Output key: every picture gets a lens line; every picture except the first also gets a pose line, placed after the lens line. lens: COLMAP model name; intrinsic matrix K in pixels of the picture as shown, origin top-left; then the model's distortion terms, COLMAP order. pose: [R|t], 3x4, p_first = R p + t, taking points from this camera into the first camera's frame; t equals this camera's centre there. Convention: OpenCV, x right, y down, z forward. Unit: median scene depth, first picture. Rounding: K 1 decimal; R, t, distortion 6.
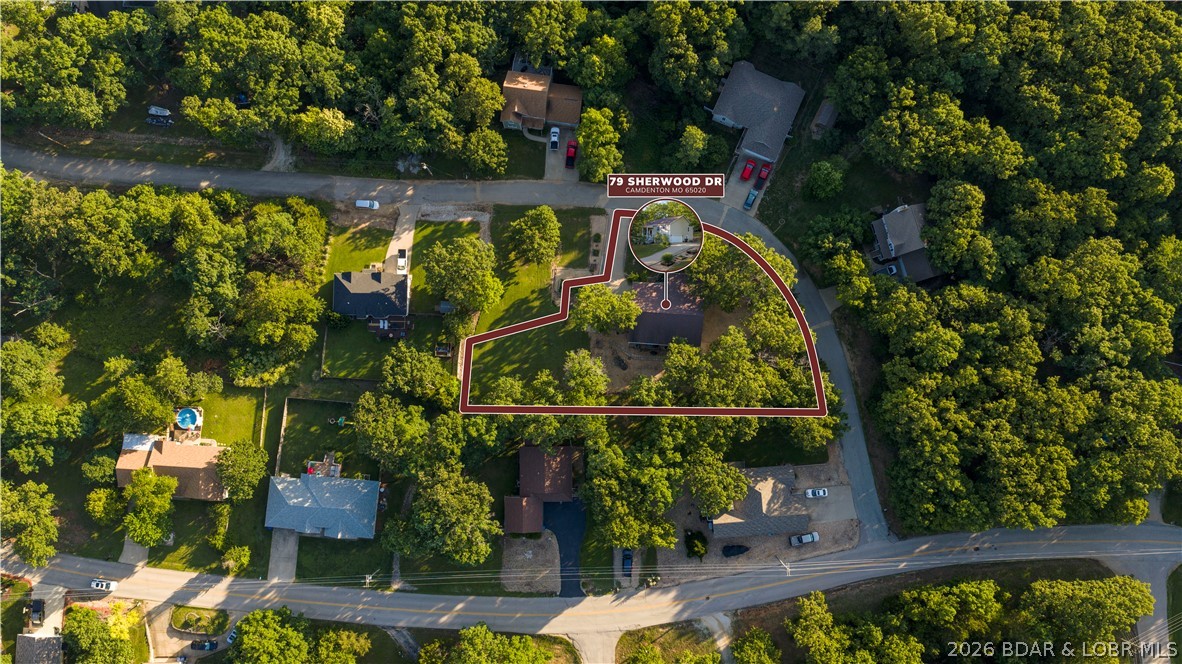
lens RADIAL K [[1001.2, 0, 590.3], [0, 1001.2, 334.7], [0, 0, 1]] dist [0.023102, 0.010457]
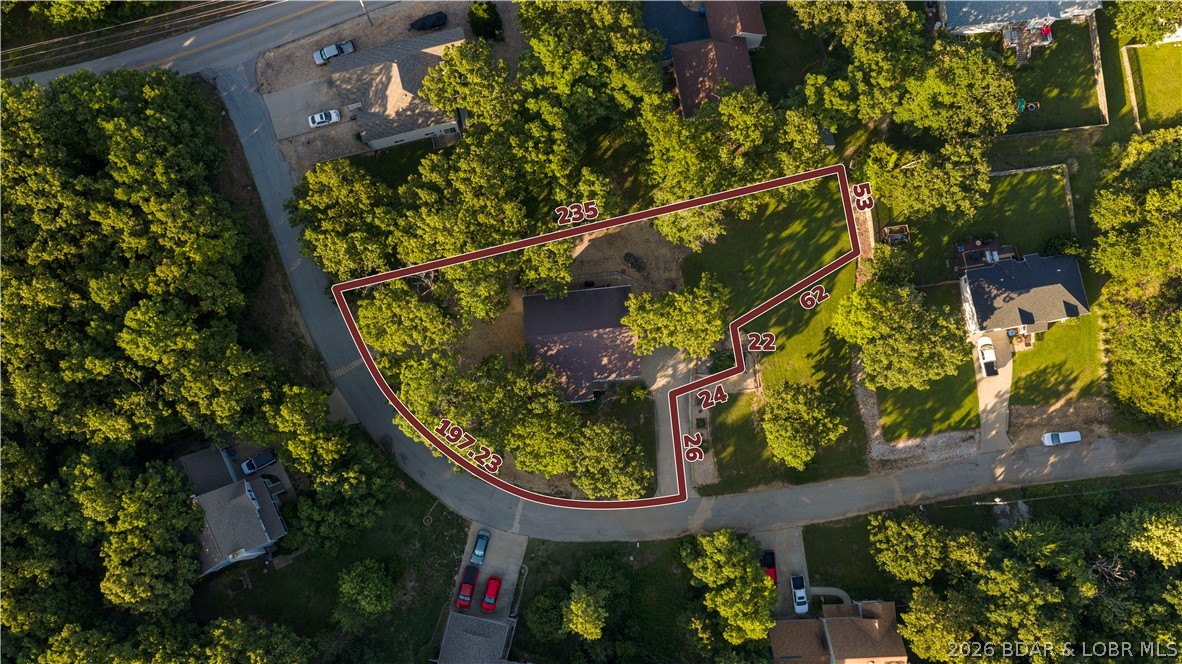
lens RADIAL K [[1001.2, 0, 590.1], [0, 1001.2, 335.1], [0, 0, 1]] dist [0.023102, 0.010457]
pose [[-0.984356, 0.175065, -0.019874, 0.083316], [-0.174578, -0.953912, 0.244077, -0.181022], [0.023771, 0.243728, 0.969552, 0.361985]]
